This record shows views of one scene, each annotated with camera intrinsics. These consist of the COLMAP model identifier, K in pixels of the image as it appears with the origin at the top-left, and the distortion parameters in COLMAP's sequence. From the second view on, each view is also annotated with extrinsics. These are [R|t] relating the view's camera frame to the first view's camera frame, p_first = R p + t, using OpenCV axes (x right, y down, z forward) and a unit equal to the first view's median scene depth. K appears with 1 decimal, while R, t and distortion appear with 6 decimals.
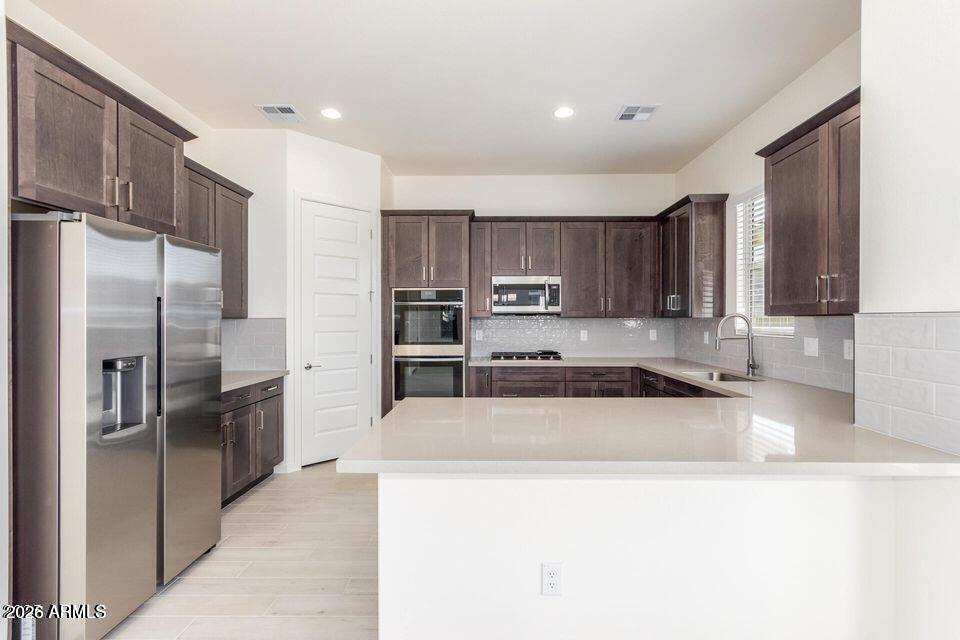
lens RADIAL K [[455.2, 0, 480.0], [0, 455.2, 320.0], [0, 0, 1]] dist [0.000357, 0.000641]
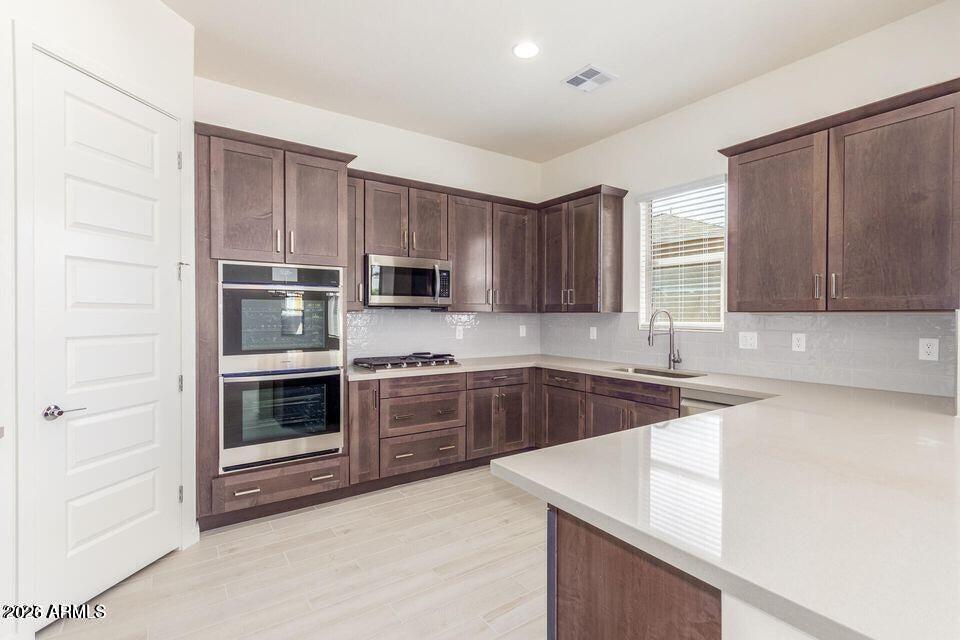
lens RADIAL K [[455.2, 0, 480.0], [0, 455.2, 320.0], [0, 0, 1]] dist [0.000357, 0.000641]
pose [[0.803162, -0.003919, 0.595748, -0.273811], [-0.002894, 0.999941, 0.010479, 0.000605], [-0.595754, -0.010141, 0.803103, 0.325156]]
